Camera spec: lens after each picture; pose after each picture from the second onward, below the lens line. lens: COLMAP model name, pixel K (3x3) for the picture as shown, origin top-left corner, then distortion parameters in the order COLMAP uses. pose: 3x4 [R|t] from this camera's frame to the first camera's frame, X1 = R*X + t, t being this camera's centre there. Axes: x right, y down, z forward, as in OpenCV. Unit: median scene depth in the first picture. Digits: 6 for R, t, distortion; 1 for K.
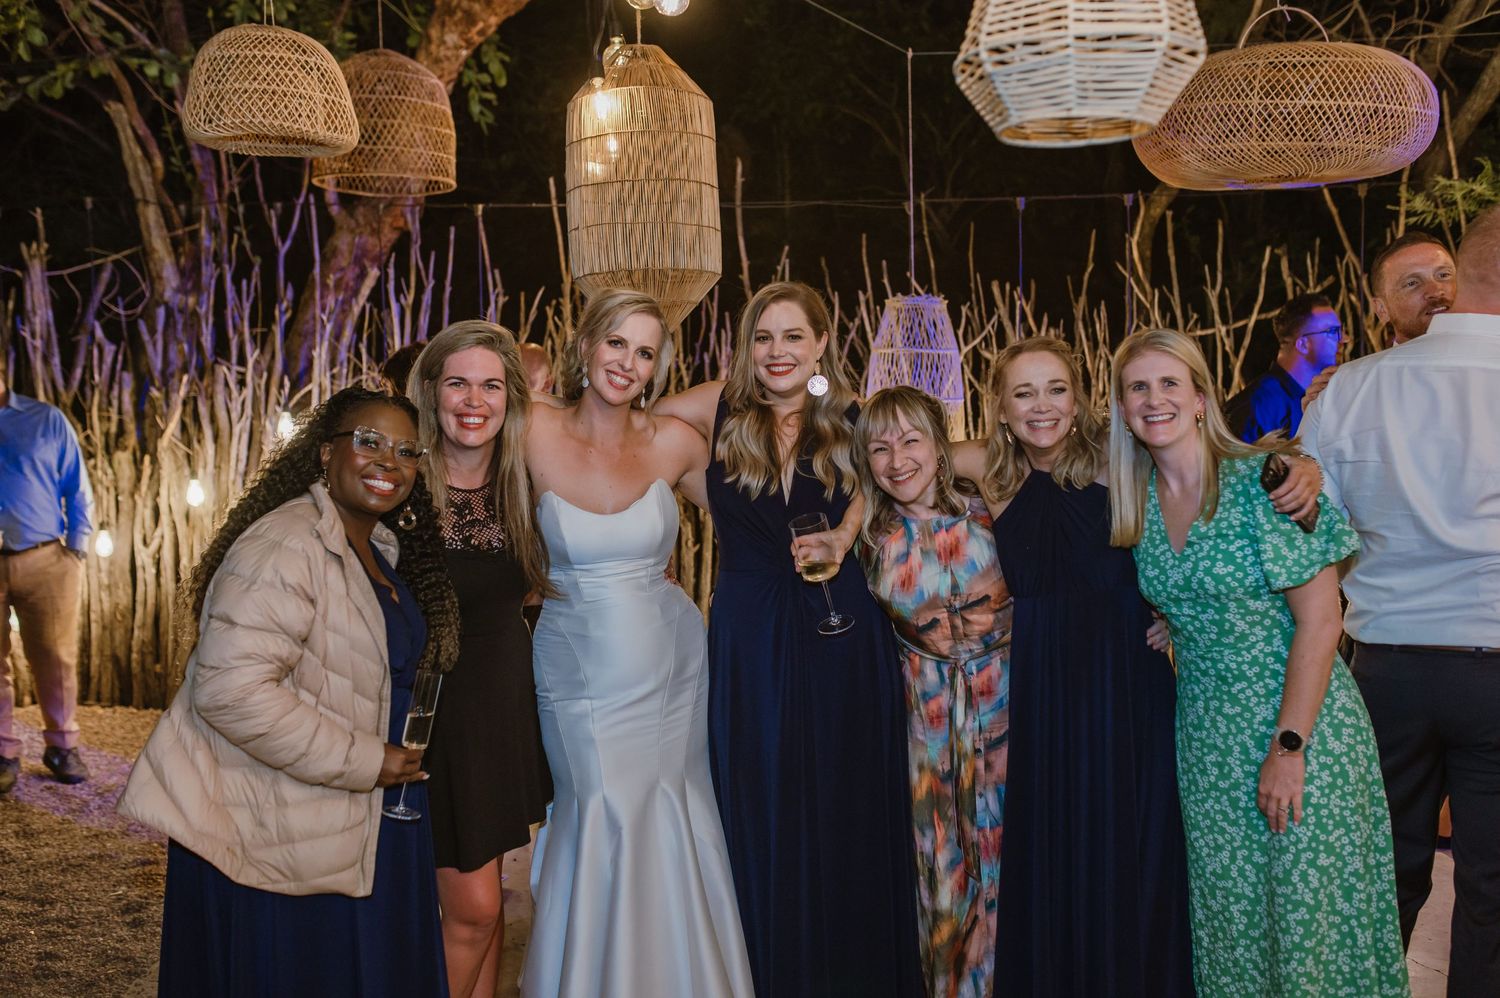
lens RADIAL K [[1415.9, 0, 743.1], [0, 1415.9, 506.4], [0, 0, 1]] dist [0.039706, 0.000000]
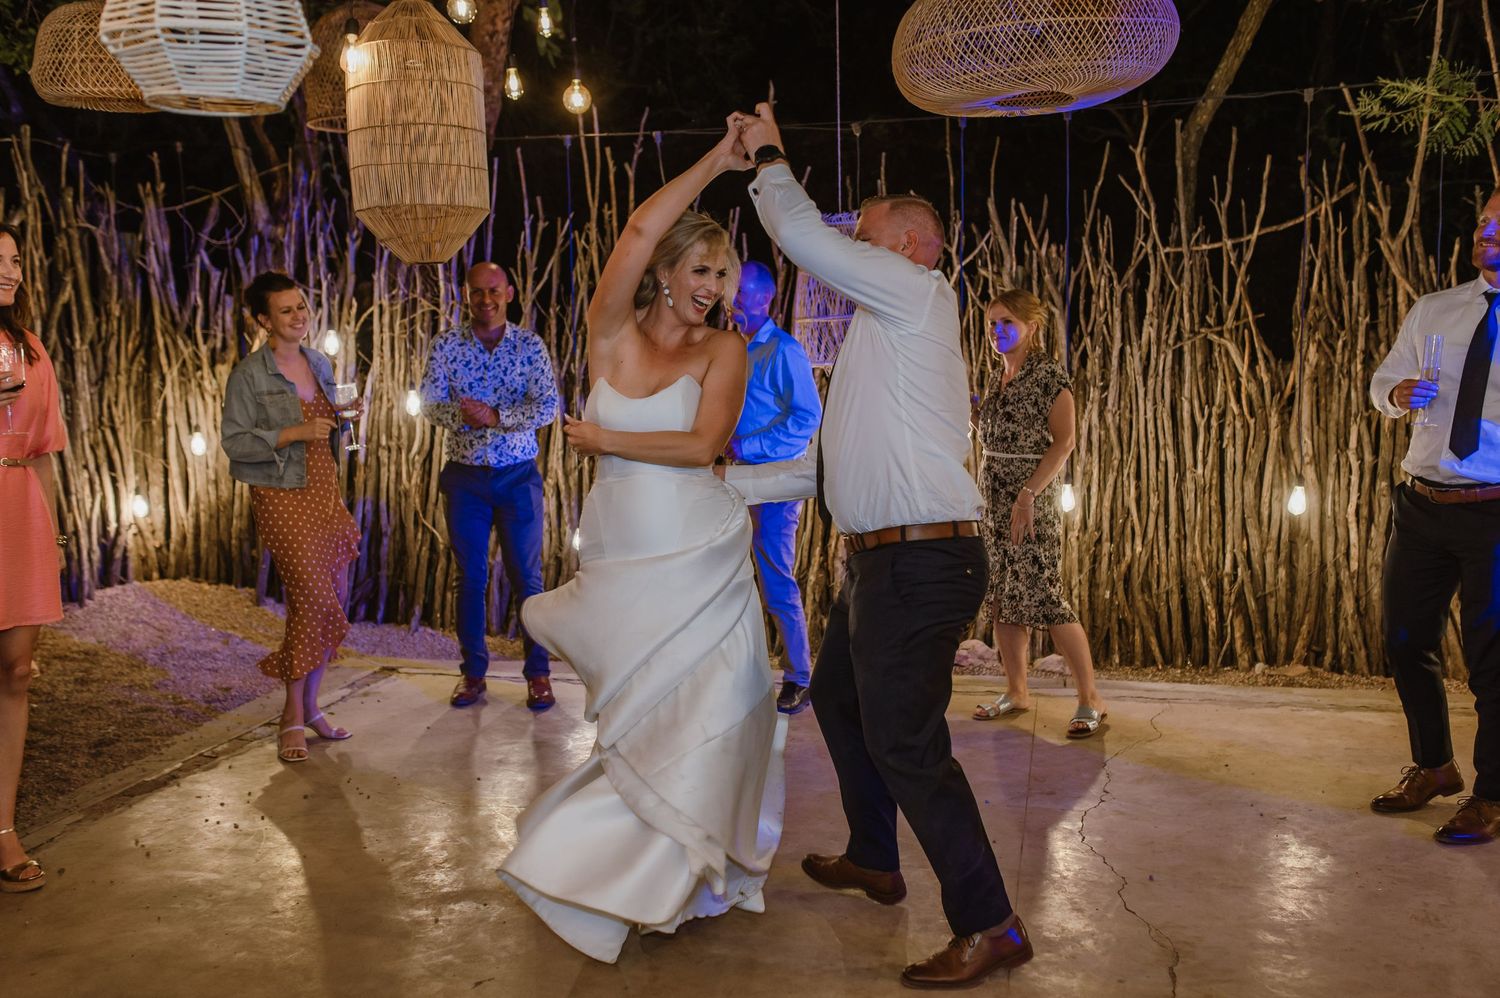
lens RADIAL K [[1415.9, 0, 782.6], [0, 1415.9, 505.7], [0, 0, 1]] dist [0.039706, 0.000000]
pose [[0.971763, 0.028206, -0.234268, 0.274801], [-0.013718, 0.997904, 0.063243, -0.003628], [0.235561, -0.058243, 0.970113, -0.017149]]
